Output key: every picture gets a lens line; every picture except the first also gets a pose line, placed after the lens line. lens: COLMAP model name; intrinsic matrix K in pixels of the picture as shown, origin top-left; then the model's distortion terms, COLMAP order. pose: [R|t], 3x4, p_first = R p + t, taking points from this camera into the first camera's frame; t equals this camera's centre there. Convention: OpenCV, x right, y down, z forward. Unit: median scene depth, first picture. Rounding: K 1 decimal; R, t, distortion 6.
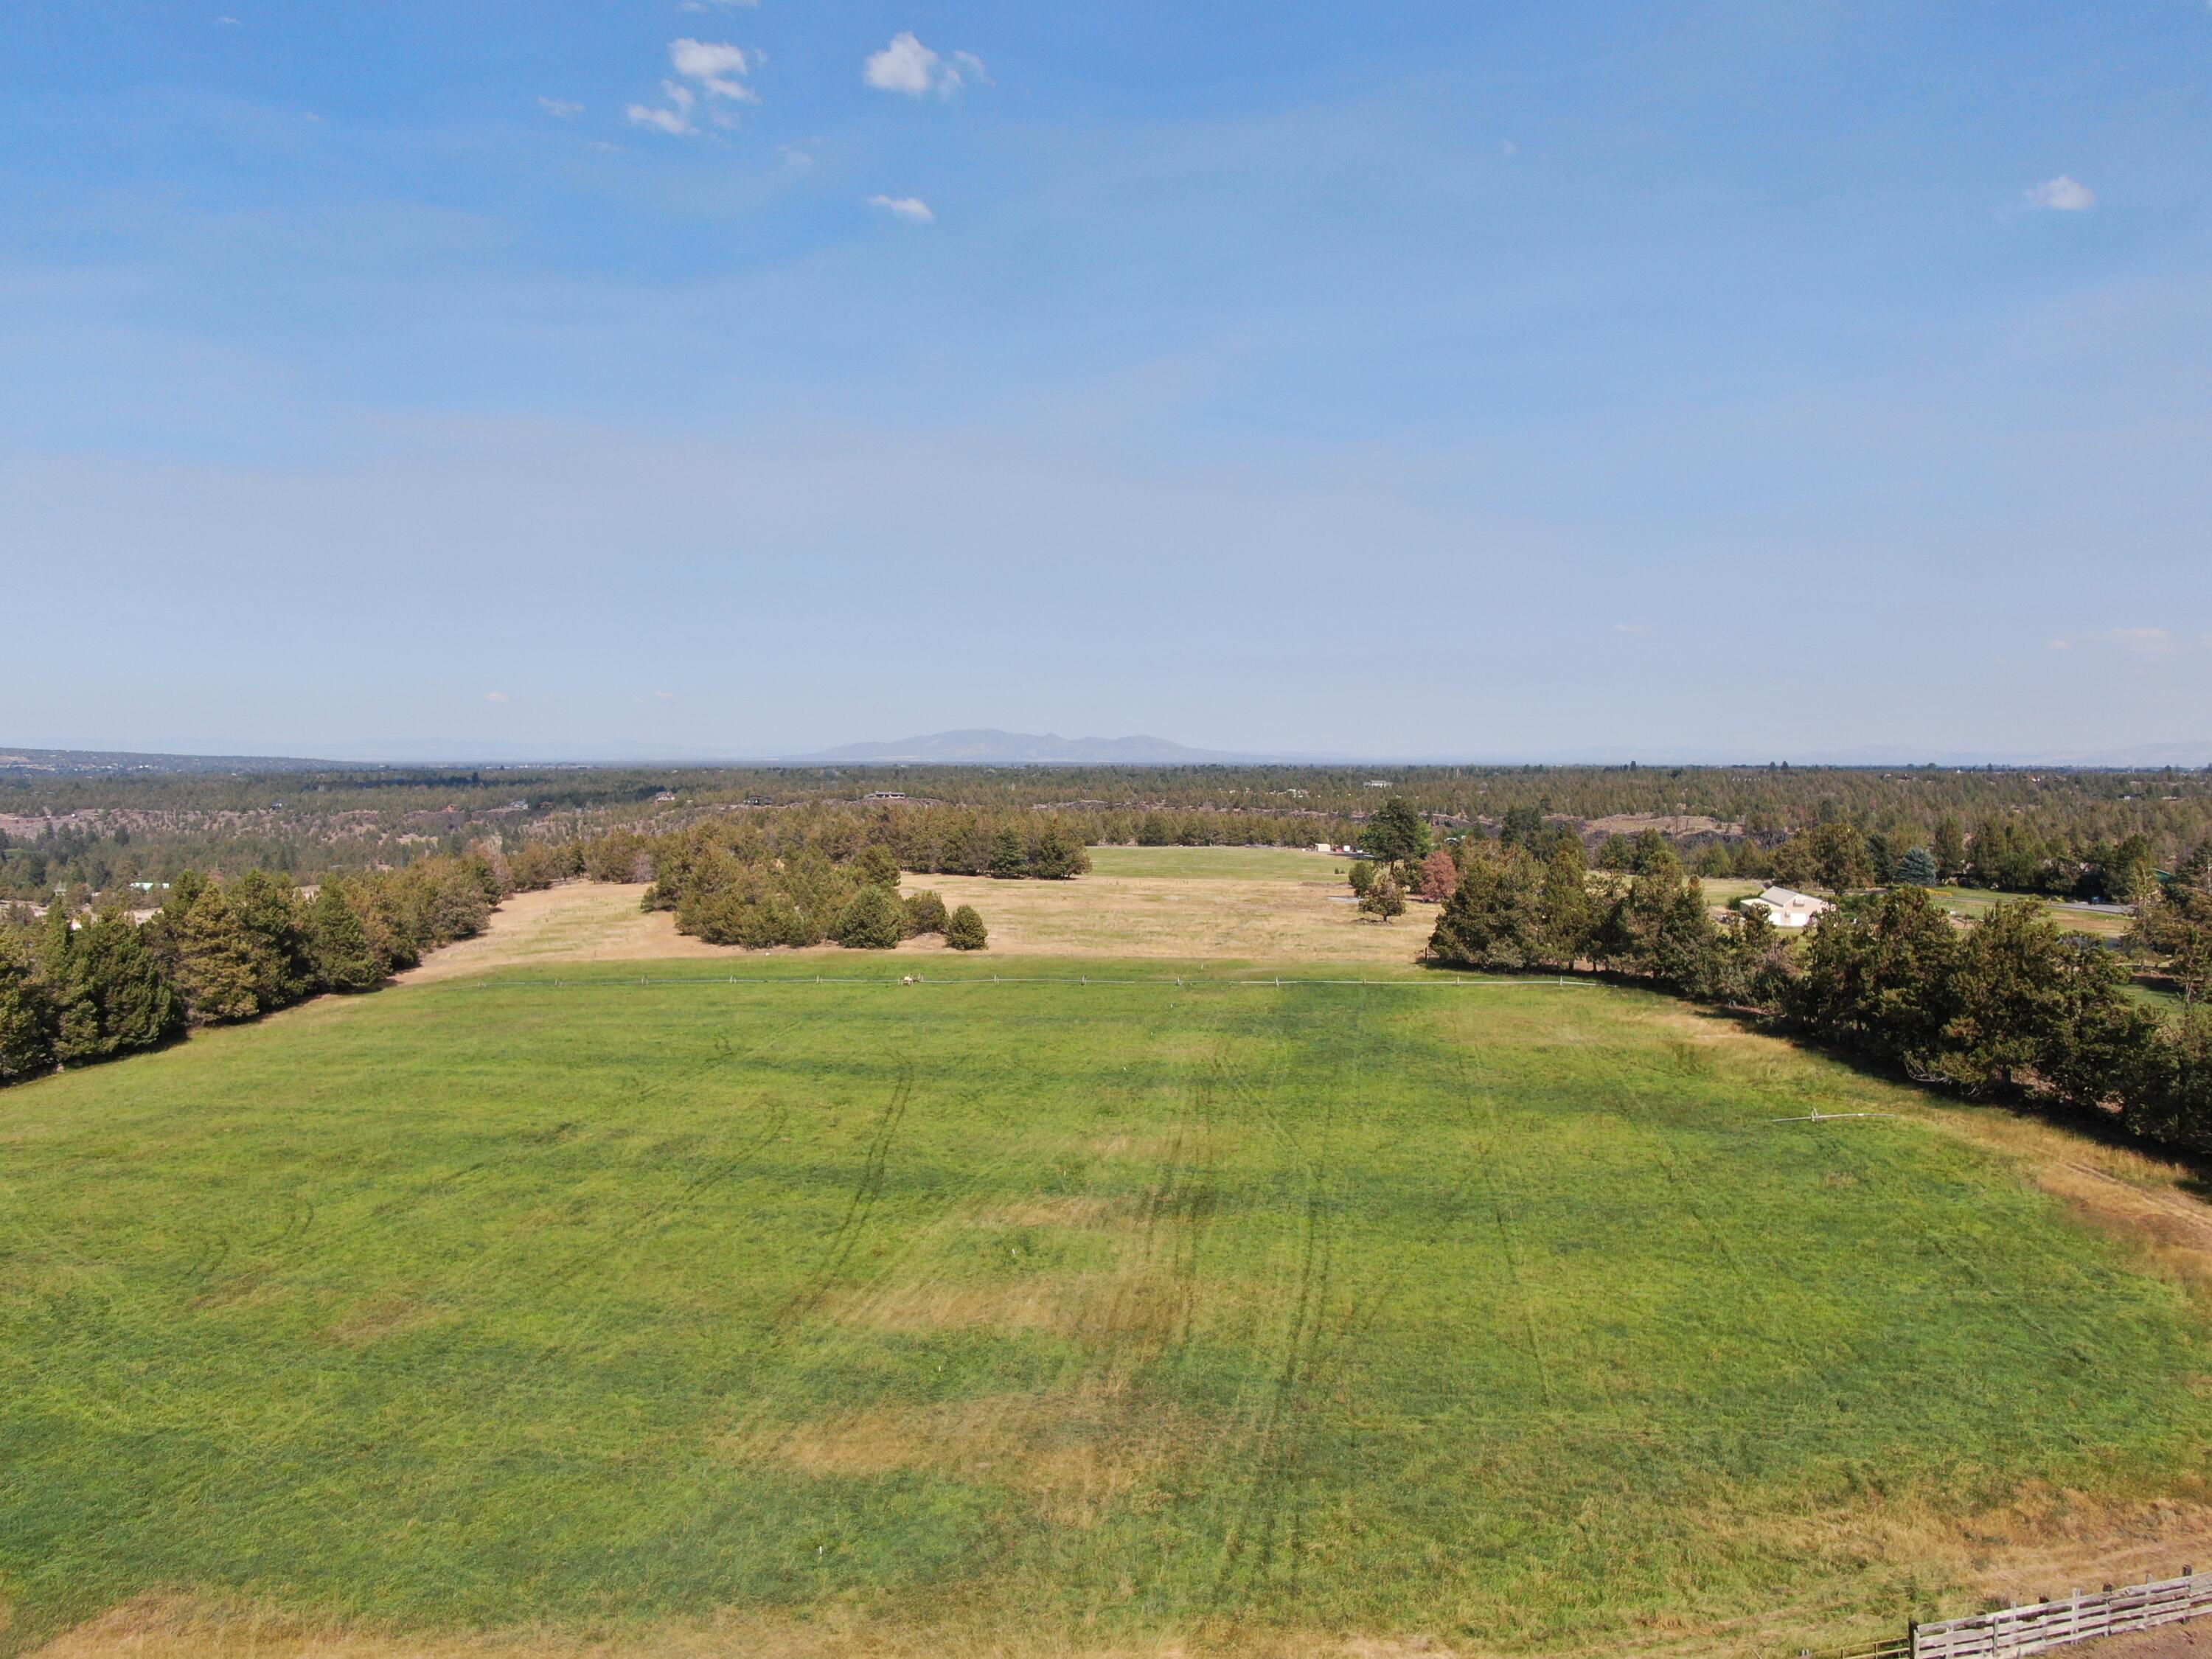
lens RADIAL K [[1602.4, 0, 1088.3], [0, 1602.4, 842.8], [0, 0, 1]] dist [0.004388, -0.003805]
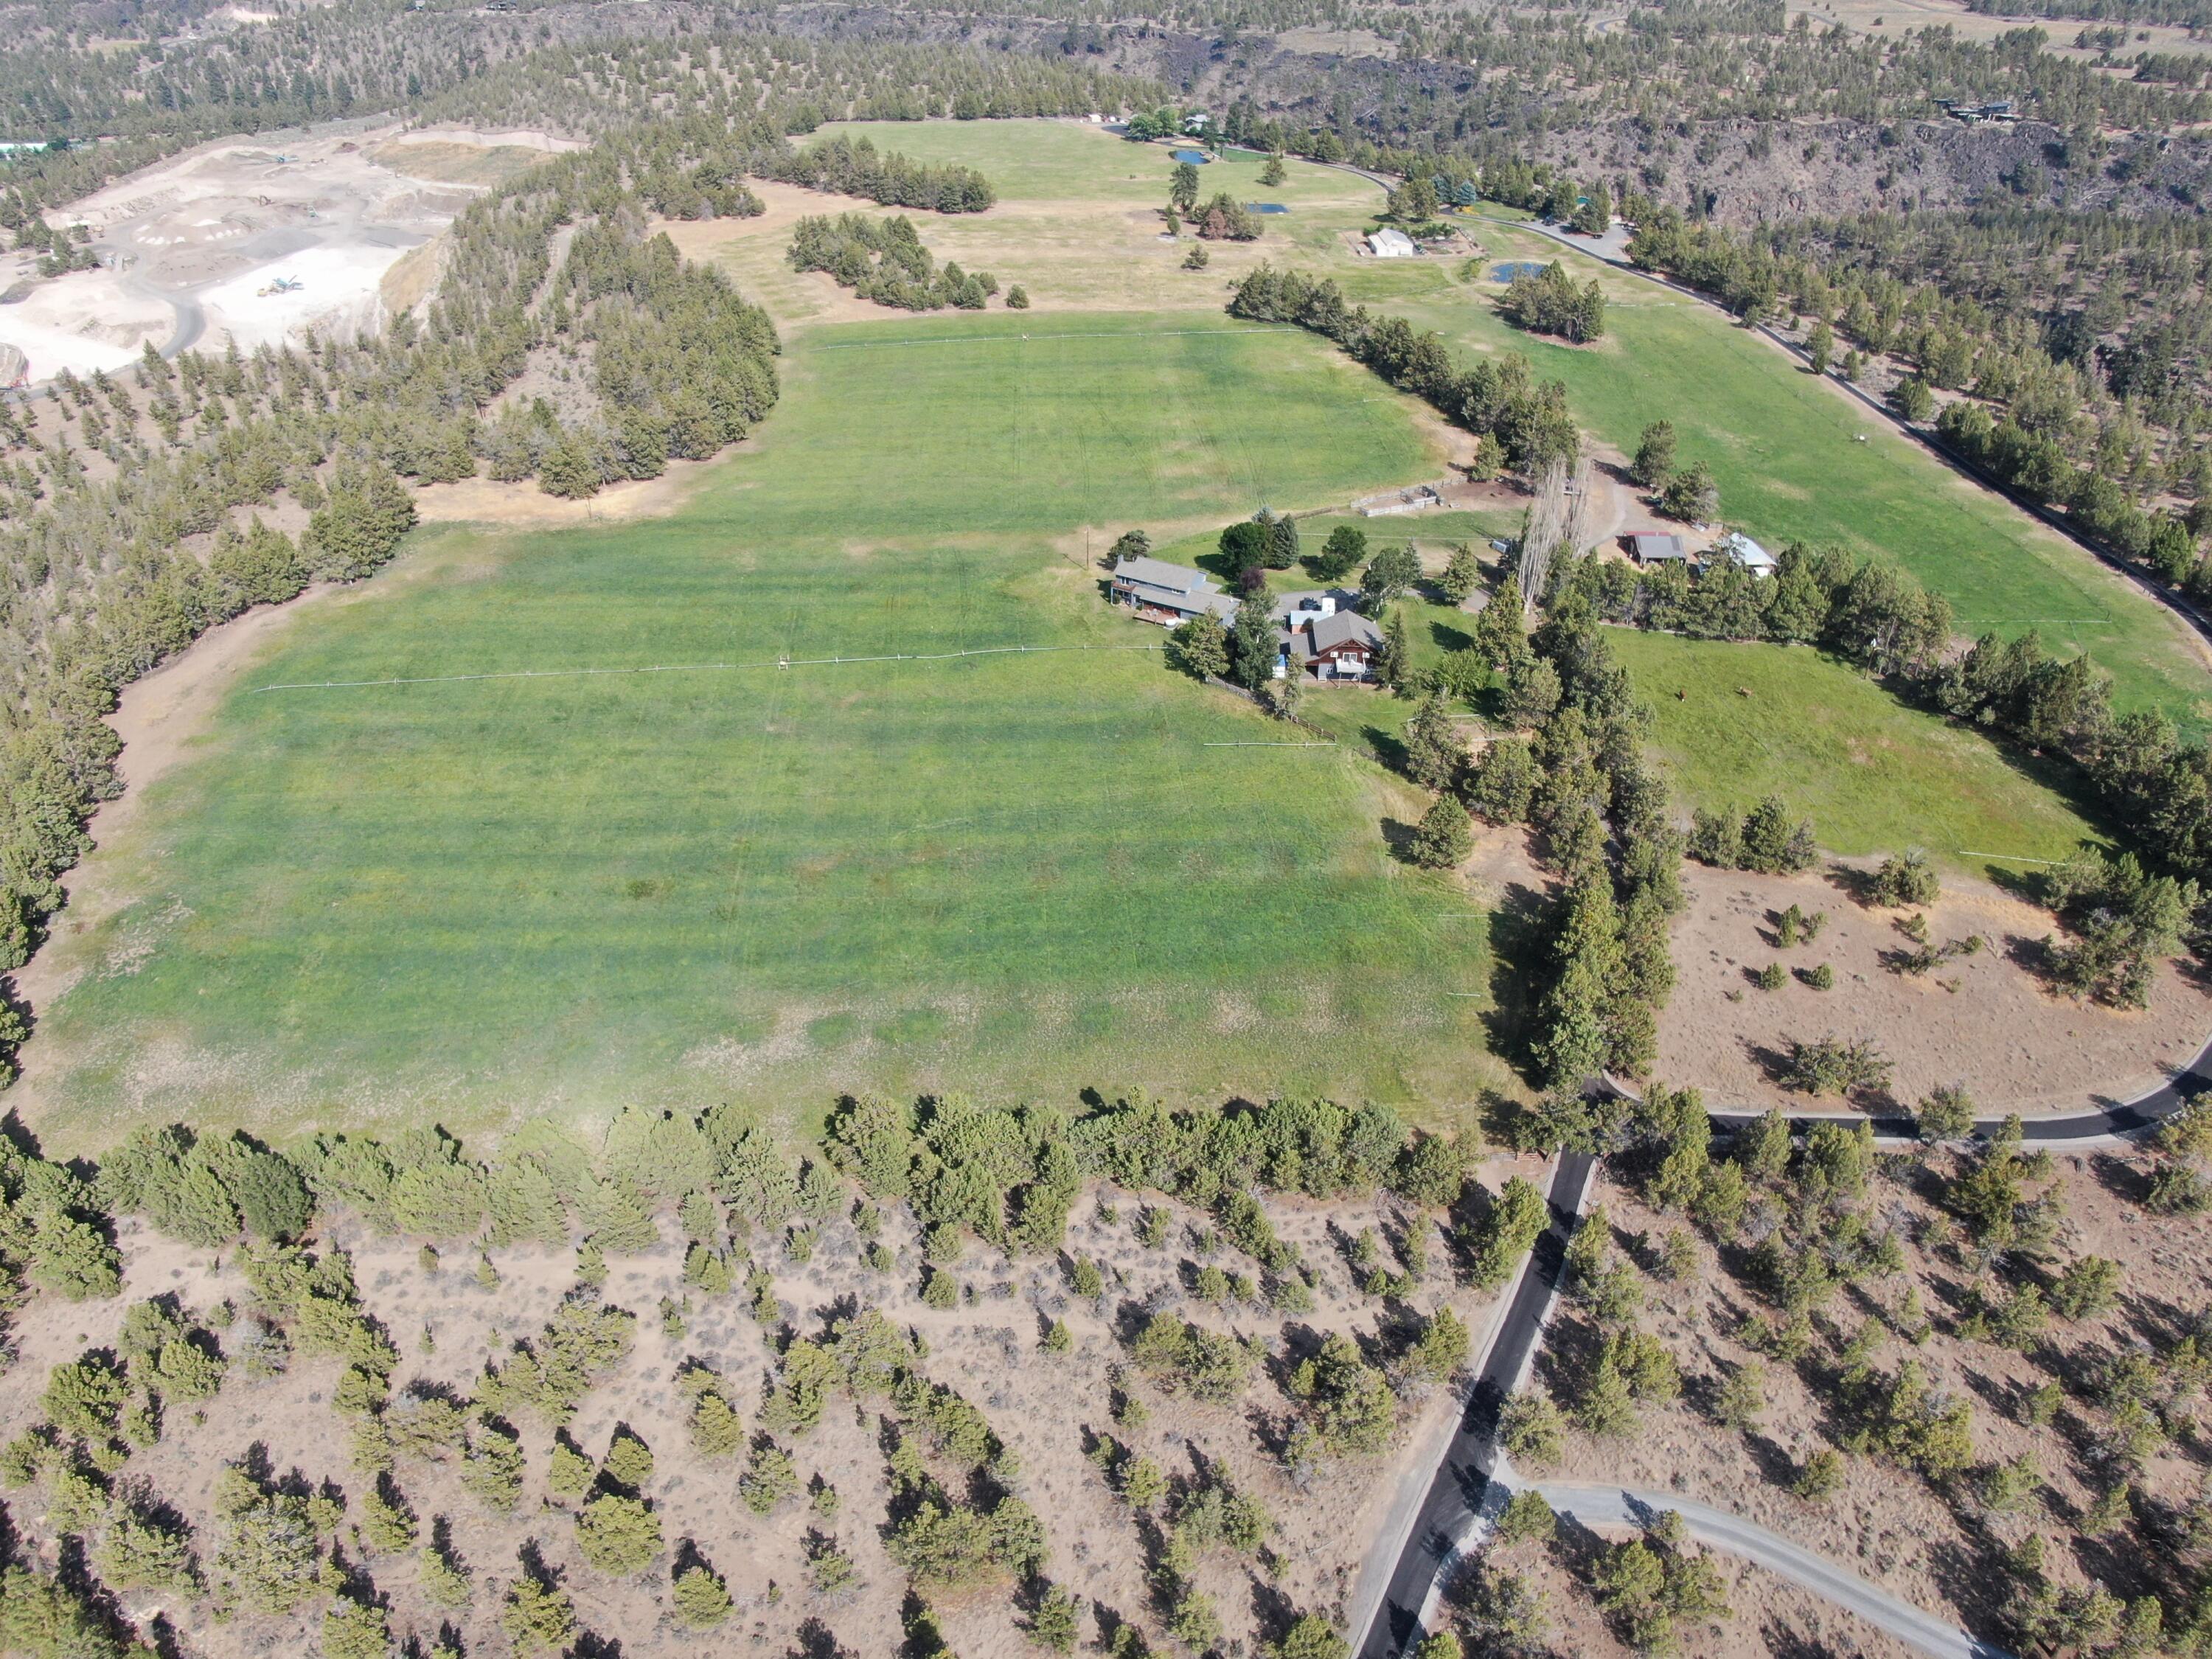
lens RADIAL K [[1602.4, 0, 1088.3], [0, 1602.4, 842.8], [0, 0, 1]] dist [0.004388, -0.003805]
pose [[0.978141, -0.114678, 0.173463, -0.434551], [0.013380, 0.867164, 0.497843, -0.375706], [-0.207512, -0.484640, 0.849743, -1.174795]]
